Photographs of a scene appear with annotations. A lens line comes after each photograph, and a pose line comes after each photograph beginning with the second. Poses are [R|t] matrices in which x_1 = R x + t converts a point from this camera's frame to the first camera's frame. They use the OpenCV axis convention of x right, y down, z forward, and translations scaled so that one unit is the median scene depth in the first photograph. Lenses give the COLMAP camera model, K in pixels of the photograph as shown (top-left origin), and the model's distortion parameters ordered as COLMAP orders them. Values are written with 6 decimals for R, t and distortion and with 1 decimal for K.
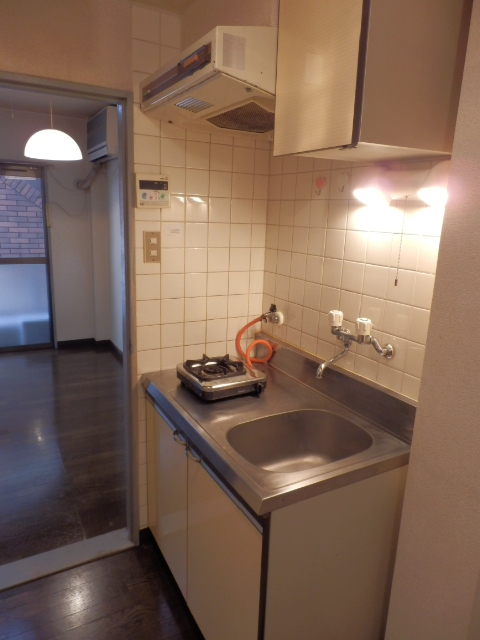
lens RADIAL K [[446.7, 0, 235.9], [0, 446.7, 319.5], [0, 0, 1]] dist [0.000231, -0.000108]
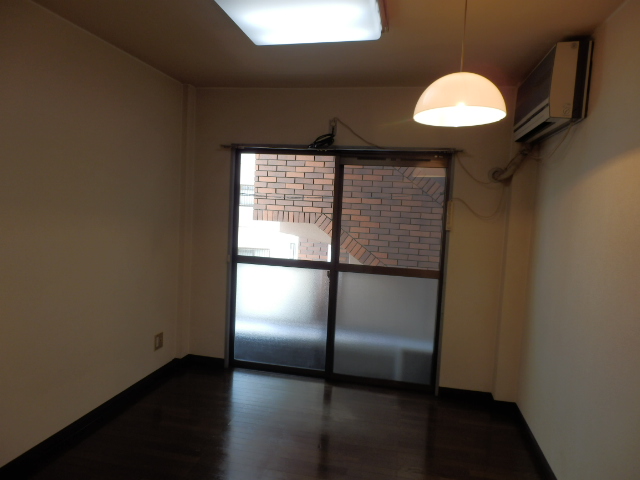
lens RADIAL K [[446.7, 0, 320.0], [0, 446.7, 240.0], [0, 0, 1]] dist [0.000231, -0.000108]
pose [[0.762484, 0.051109, -0.644985, -0.094233], [-0.172452, 0.976867, -0.126460, -0.058716], [0.623601, 0.207652, 0.753659, 0.290211]]
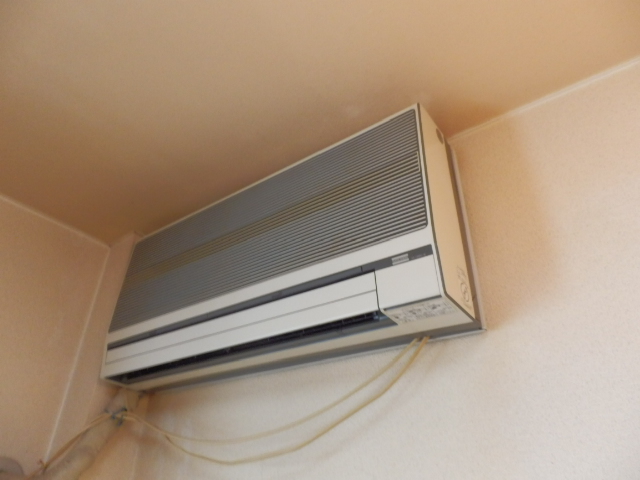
lens RADIAL K [[446.7, 0, 320.0], [0, 446.7, 240.0], [0, 0, 1]] dist [0.000231, -0.000108]
pose [[0.909465, 0.180672, 0.374474, -0.297003], [0.123913, 0.741948, -0.658907, -0.218697], [-0.396886, 0.645656, 0.652388, 0.688553]]
